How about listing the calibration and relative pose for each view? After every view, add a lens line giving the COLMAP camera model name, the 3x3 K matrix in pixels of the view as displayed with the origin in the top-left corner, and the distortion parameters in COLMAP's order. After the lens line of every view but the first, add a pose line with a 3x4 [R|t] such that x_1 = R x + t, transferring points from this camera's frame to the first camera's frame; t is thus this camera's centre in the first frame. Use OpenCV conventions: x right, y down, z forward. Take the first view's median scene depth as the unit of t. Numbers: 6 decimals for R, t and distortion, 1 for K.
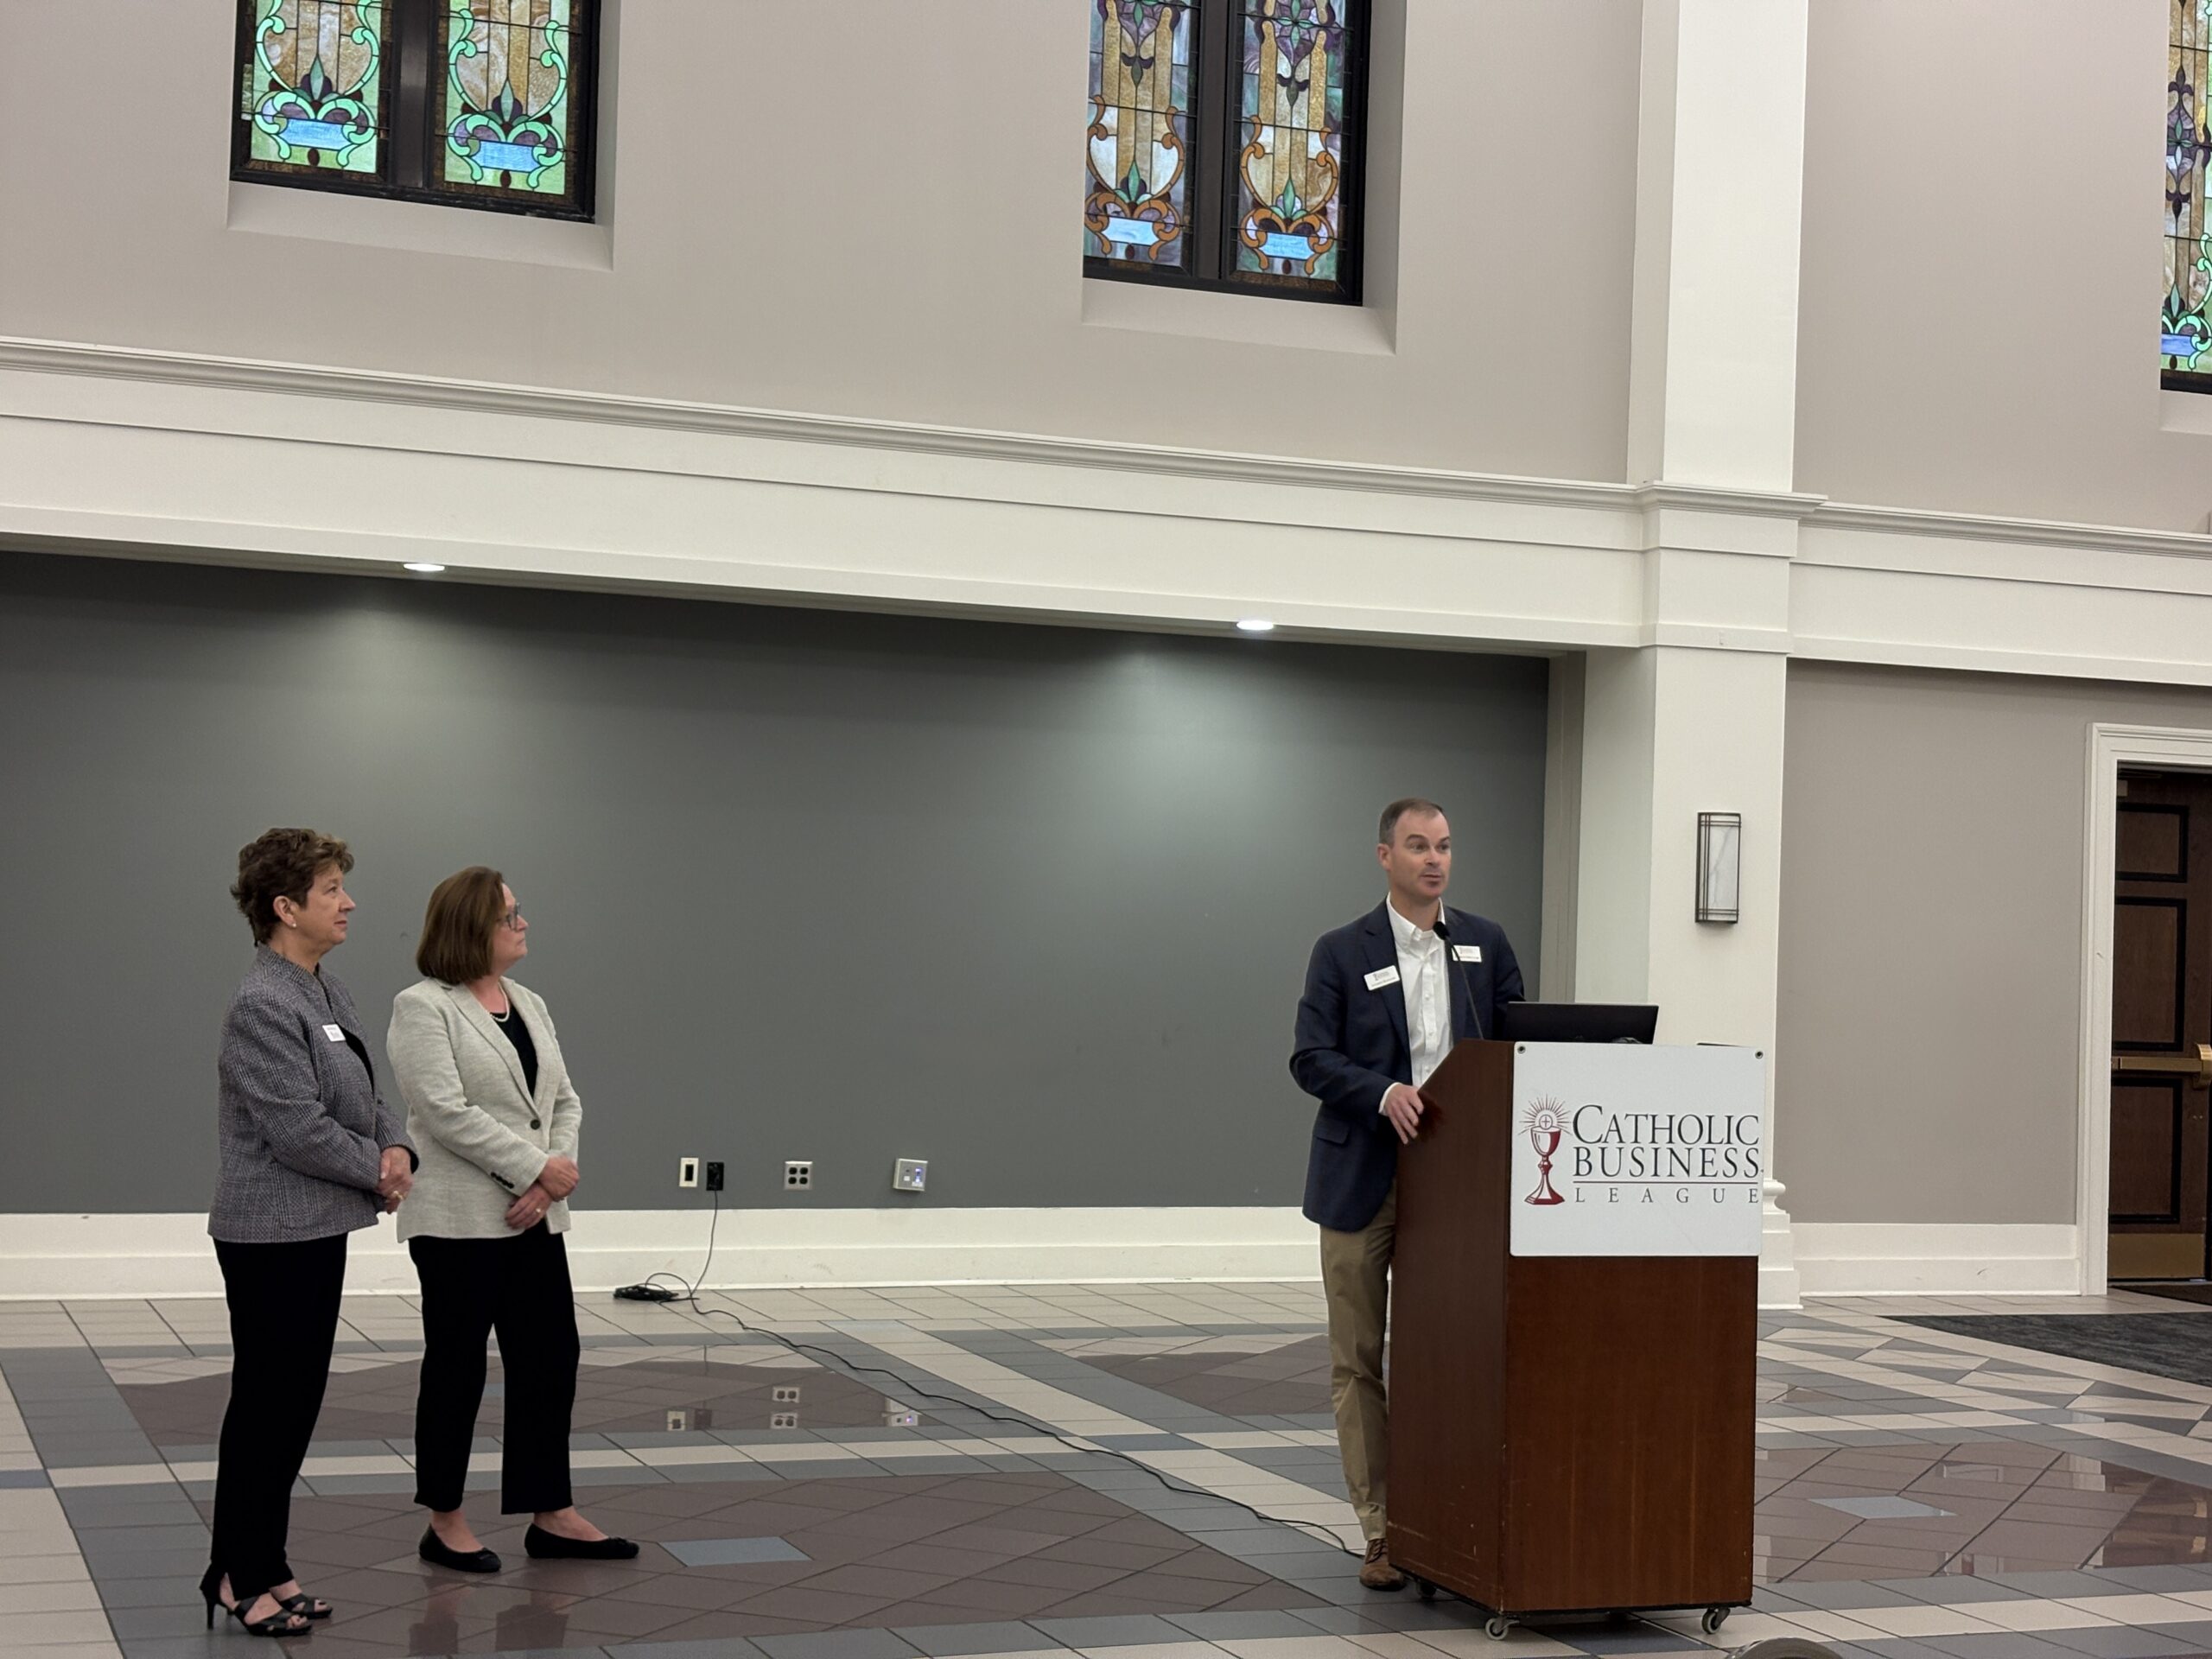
lens RADIAL K [[3351.2, 0, 1204.4], [0, 3351.2, 843.7], [0, 0, 1]] dist [0.242340, -0.943670]
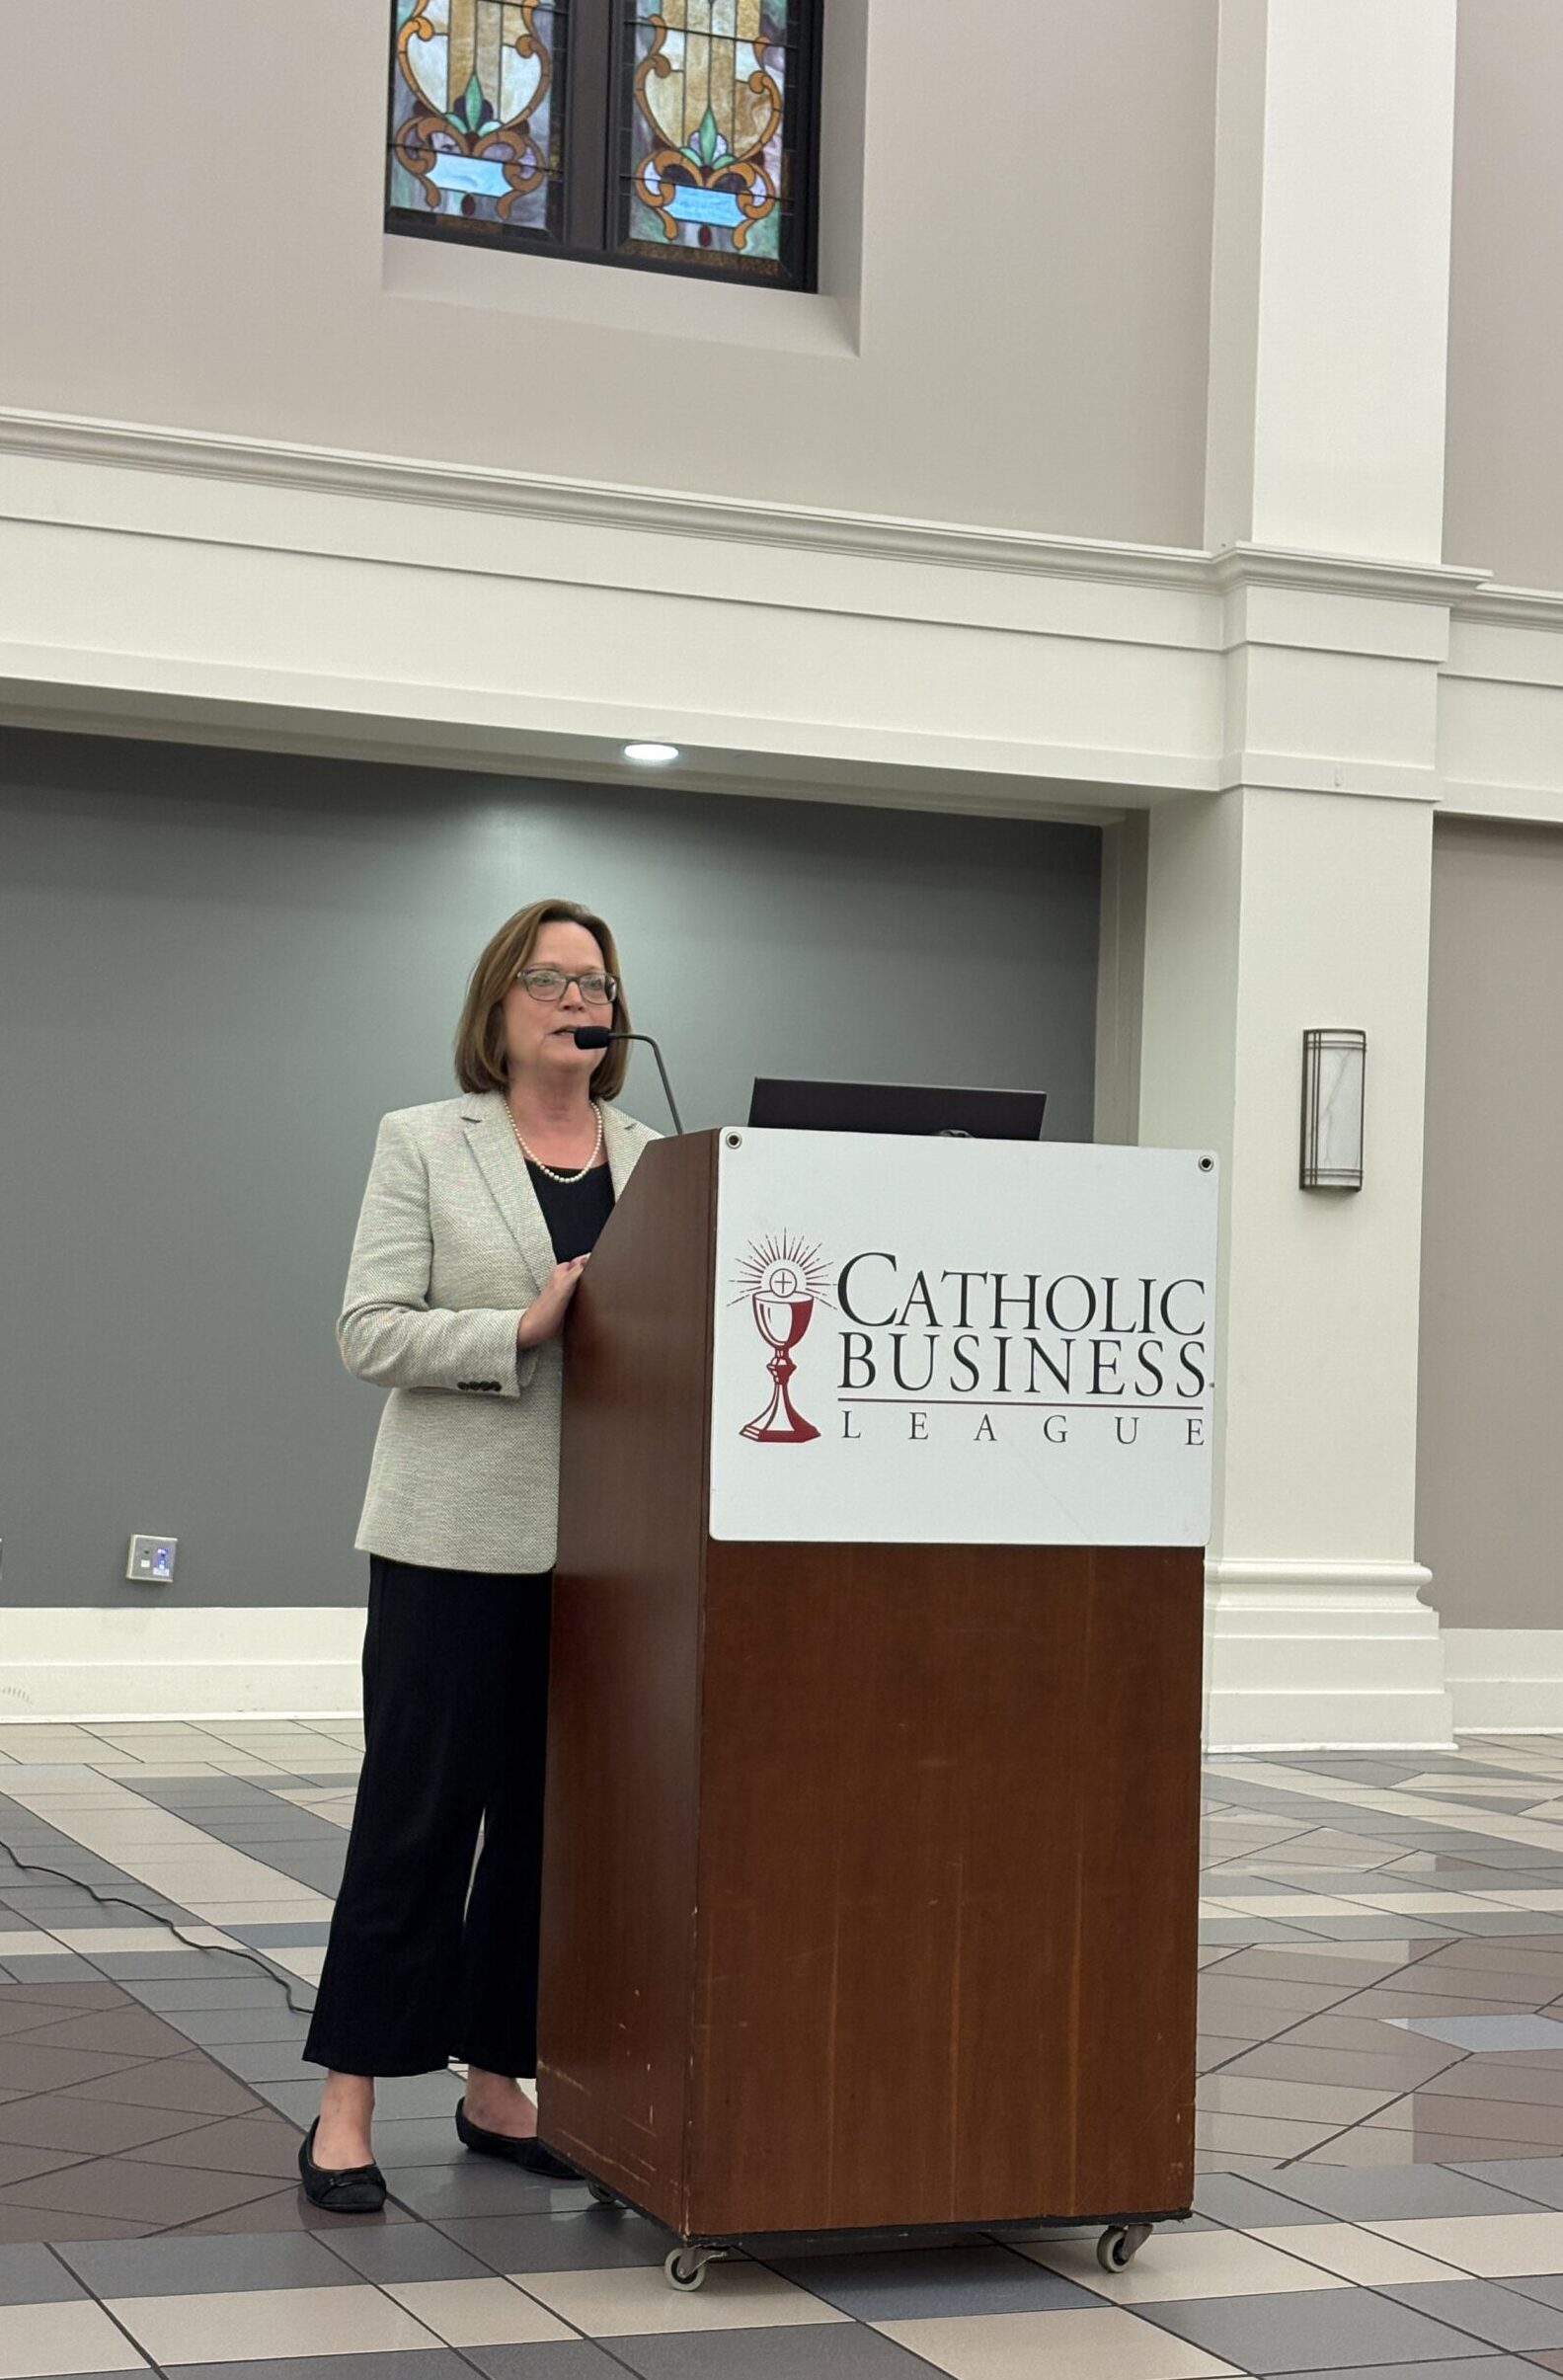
lens RADIAL K [[3887.6, 0, 859.5], [0, 3887.6, 1198.3], [0, 0, 1]] dist [0.167027, -0.203559]
pose [[0.999964, -0.006544, -0.005446, 0.065121], [0.006433, 0.999778, -0.020063, 0.045604], [0.005576, 0.020028, 0.999784, 0.224458]]
